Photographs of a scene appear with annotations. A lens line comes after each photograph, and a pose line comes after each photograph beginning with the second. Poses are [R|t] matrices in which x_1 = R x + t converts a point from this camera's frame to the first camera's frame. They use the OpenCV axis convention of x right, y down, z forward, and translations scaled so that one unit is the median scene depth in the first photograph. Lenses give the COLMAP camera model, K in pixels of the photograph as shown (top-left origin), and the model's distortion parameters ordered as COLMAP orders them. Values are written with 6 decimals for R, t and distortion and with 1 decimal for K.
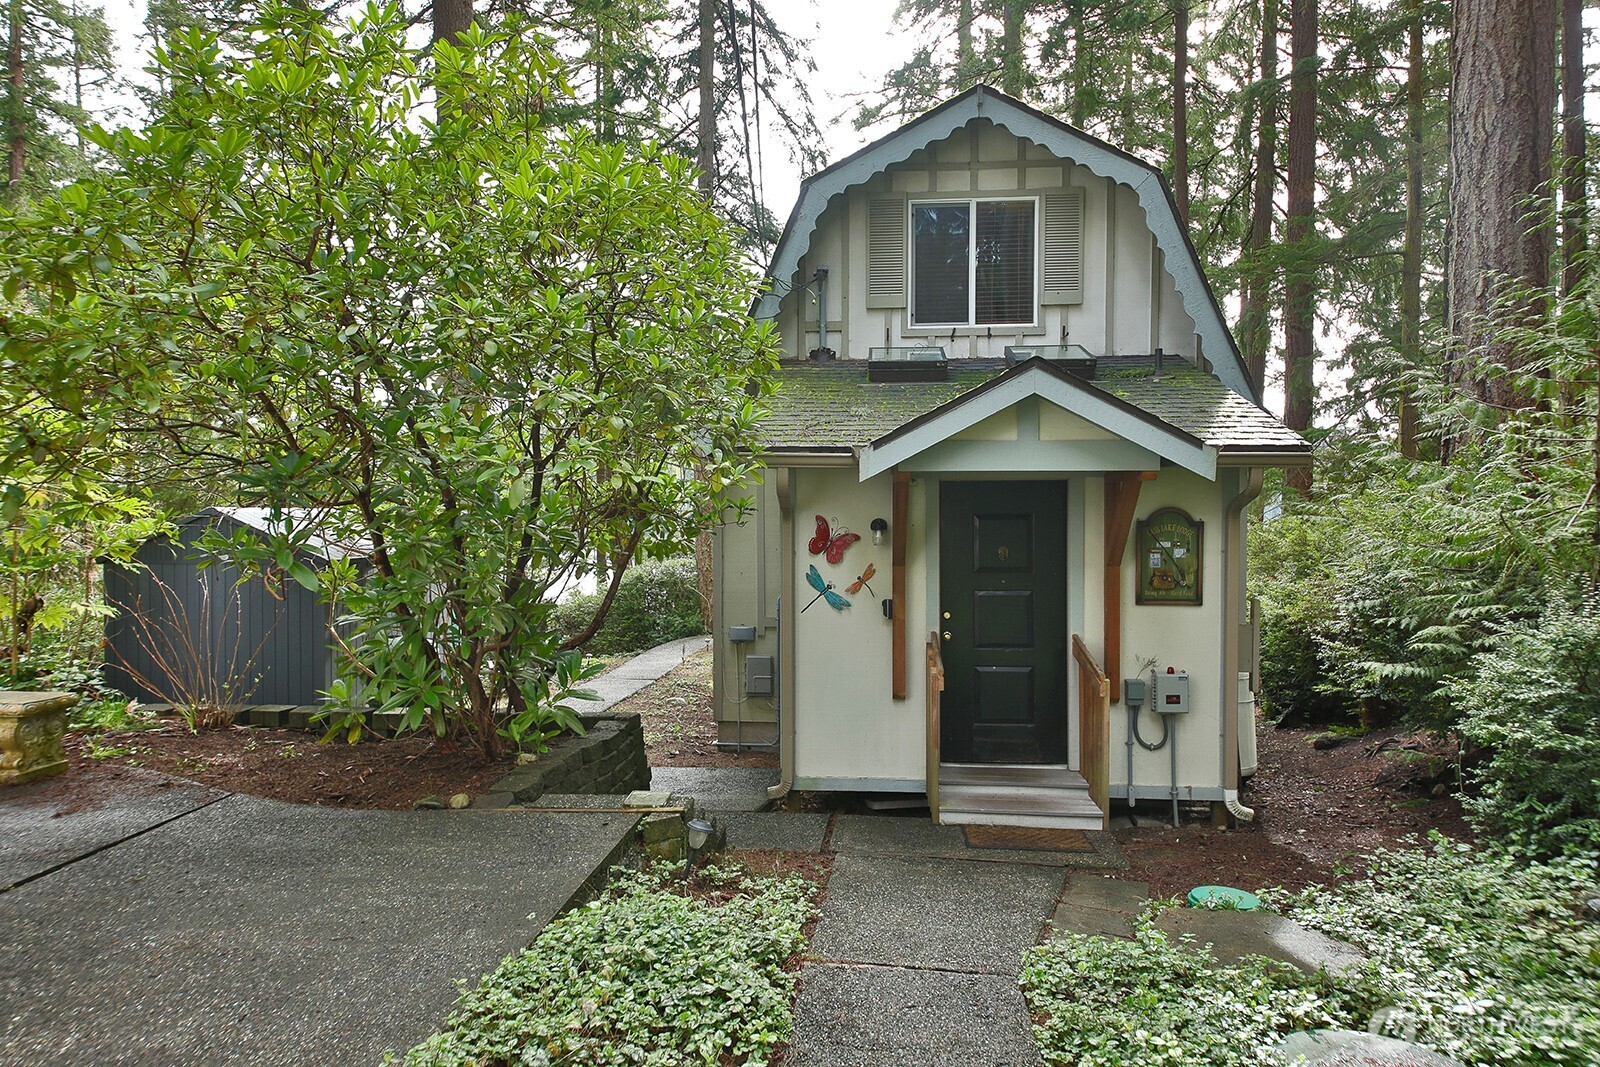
lens RADIAL K [[963.6, 0, 801.4], [0, 963.6, 537.8], [0, 0, 1]] dist [0.027436, -0.014229]
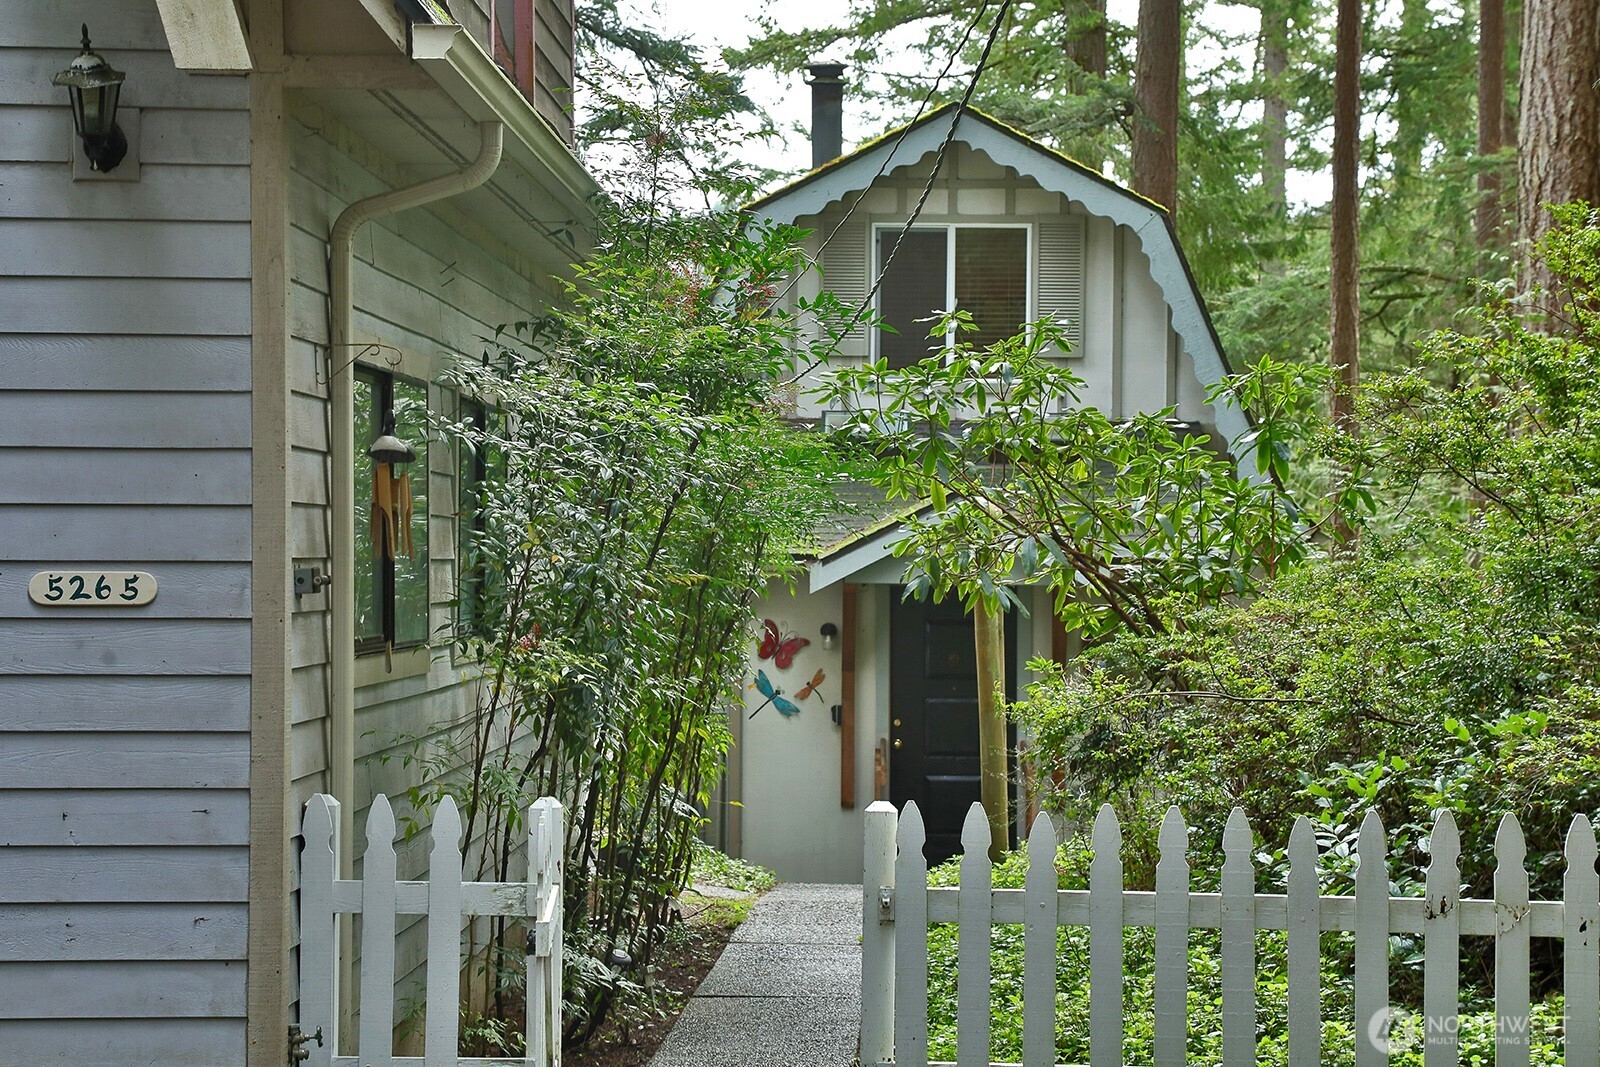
lens RADIAL K [[4288.6, 0, 799.6], [0, 4288.6, 534.3], [0, 0, 1]] dist [0.033394, 0.000000]
pose [[0.997762, 0.013041, 0.065585, -0.194755], [-0.012119, 0.999822, -0.014427, -0.038729], [-0.065762, 0.013600, 0.997743, -2.755152]]
